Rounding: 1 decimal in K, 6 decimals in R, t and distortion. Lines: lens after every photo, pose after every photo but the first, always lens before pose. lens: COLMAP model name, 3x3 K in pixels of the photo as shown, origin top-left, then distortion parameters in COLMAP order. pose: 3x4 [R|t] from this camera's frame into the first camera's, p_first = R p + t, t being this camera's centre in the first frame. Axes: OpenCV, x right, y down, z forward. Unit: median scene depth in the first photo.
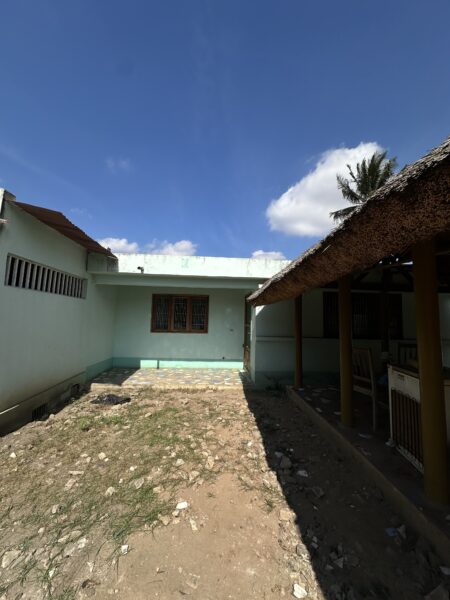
lens RADIAL K [[238.2, 0, 225.0], [0, 238.2, 300.0], [0, 0, 1]] dist [-0.002788, 0.000039]
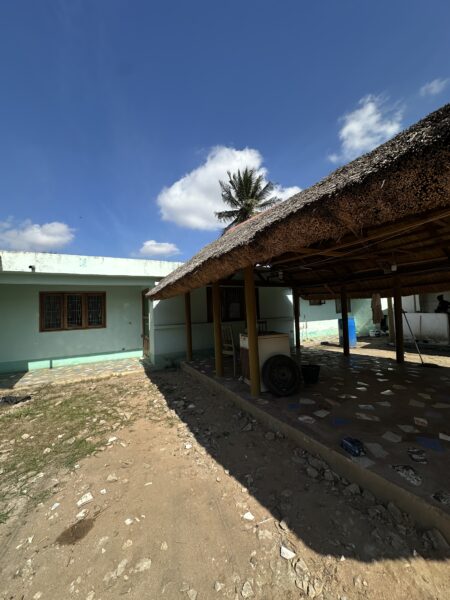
lens RADIAL K [[238.2, 0, 225.0], [0, 238.2, 300.0], [0, 0, 1]] dist [-0.002788, 0.000039]
pose [[0.904631, -0.041166, 0.424202, -0.060714], [0.025868, 0.998793, 0.041762, -0.020081], [-0.425409, -0.026806, 0.904604, -0.270373]]
